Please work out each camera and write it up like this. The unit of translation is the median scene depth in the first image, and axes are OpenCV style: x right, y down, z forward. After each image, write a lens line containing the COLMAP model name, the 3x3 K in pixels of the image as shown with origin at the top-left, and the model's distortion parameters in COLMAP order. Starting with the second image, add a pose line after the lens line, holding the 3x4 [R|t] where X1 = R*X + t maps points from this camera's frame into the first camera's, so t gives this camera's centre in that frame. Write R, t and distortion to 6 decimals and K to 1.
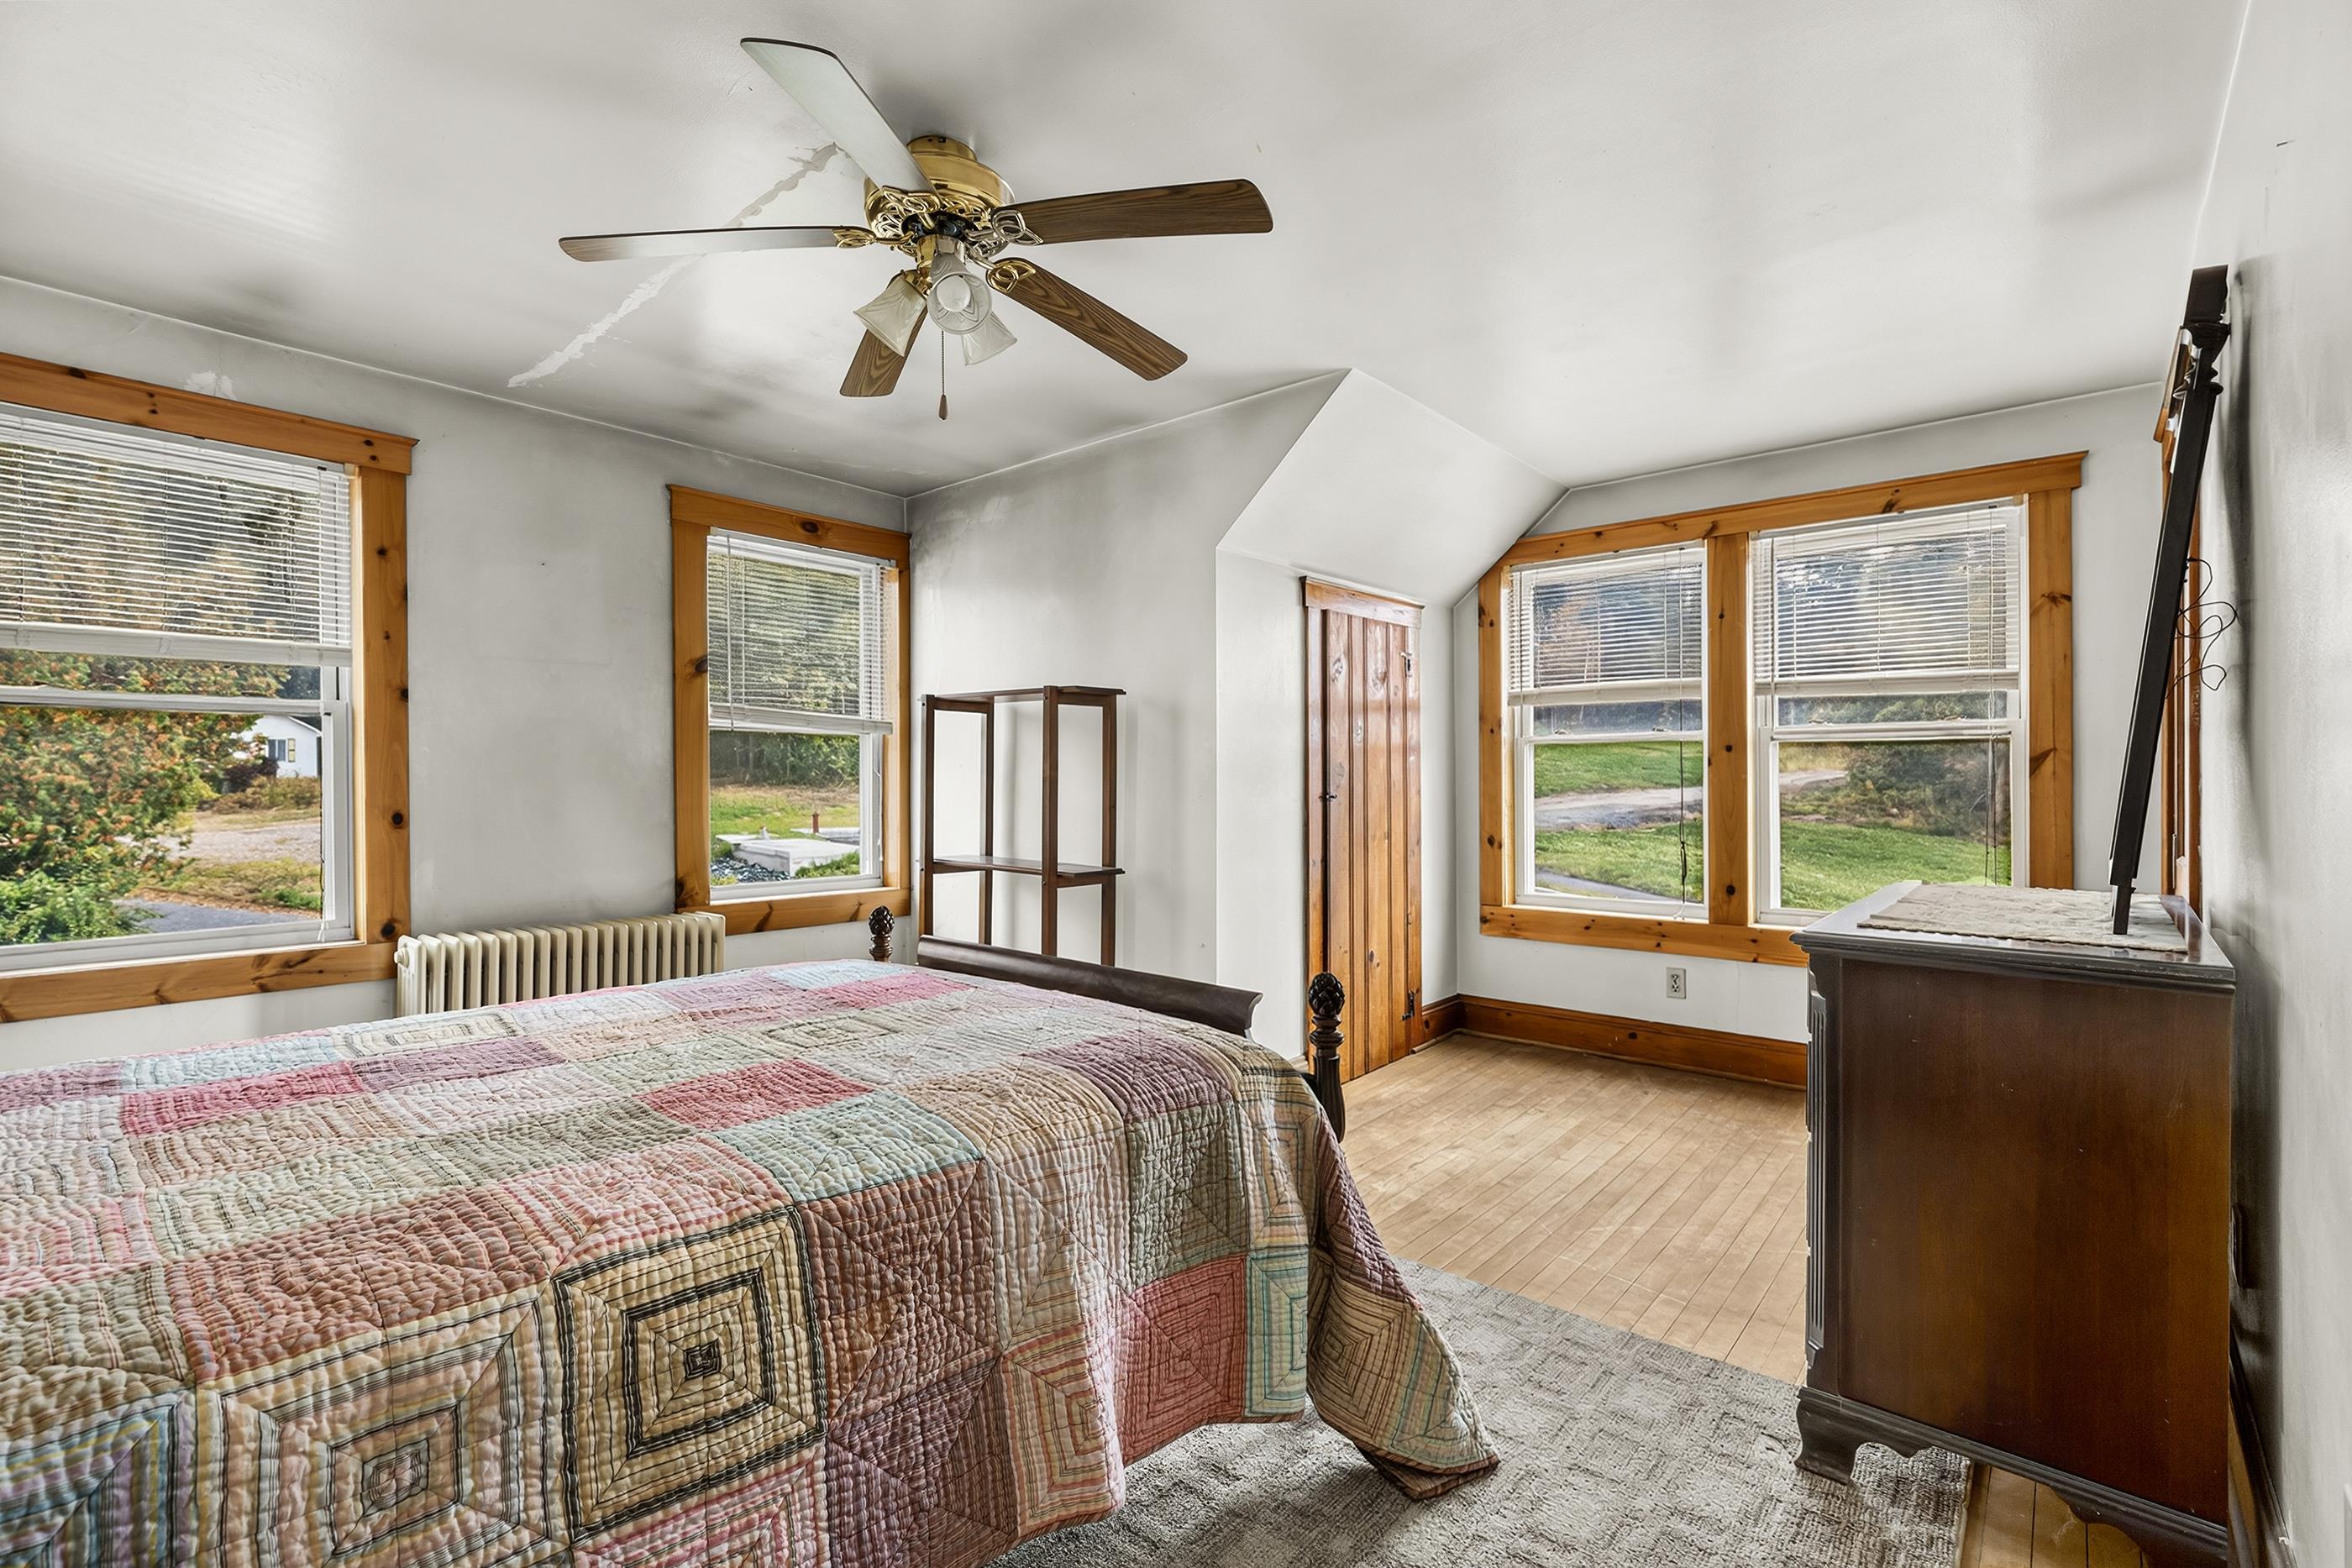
lens RADIAL K [[1051.3, 0, 1173.7], [0, 1051.3, 784.8], [0, 0, 1]] dist [0.022262, -0.000063]
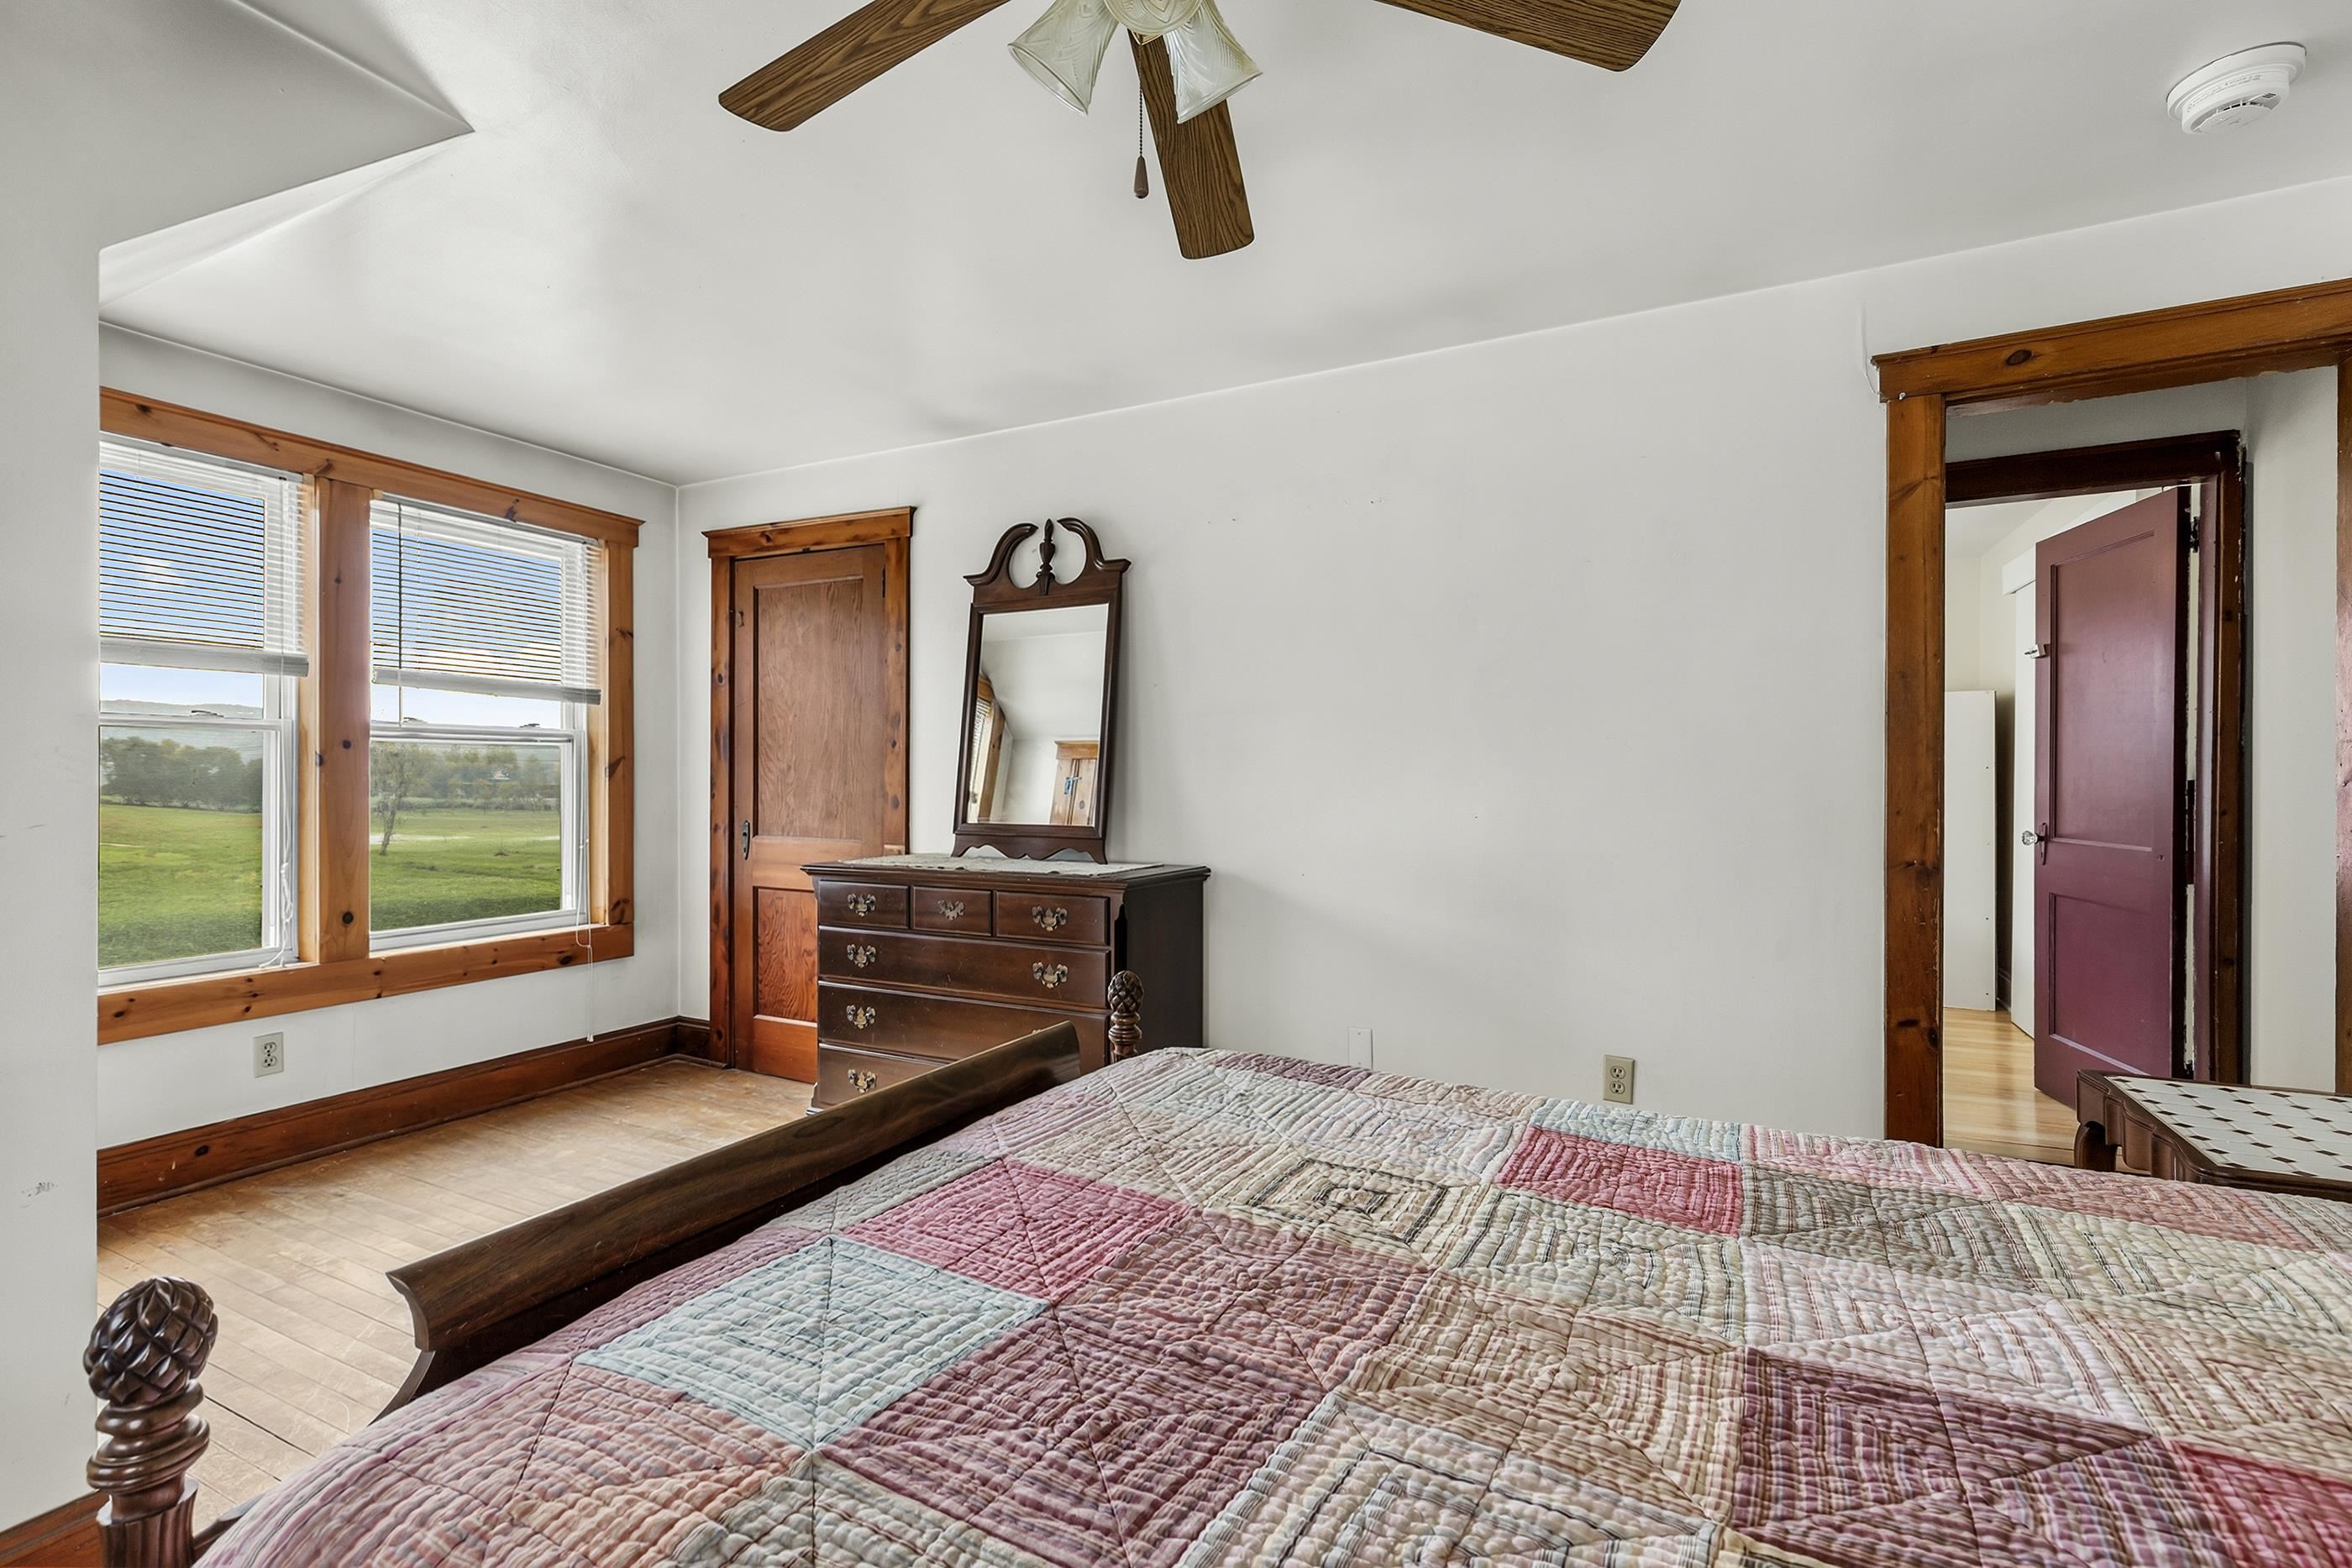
lens RADIAL K [[1051.3, 0, 1176.4], [0, 1051.3, 778.6], [0, 0, 1]] dist [0.022262, -0.000063]
pose [[-0.236858, -0.005839, 0.971527, -0.431762], [-0.003495, 0.999981, 0.005158, -0.014795], [-0.971538, -0.002174, -0.236874, 0.577767]]
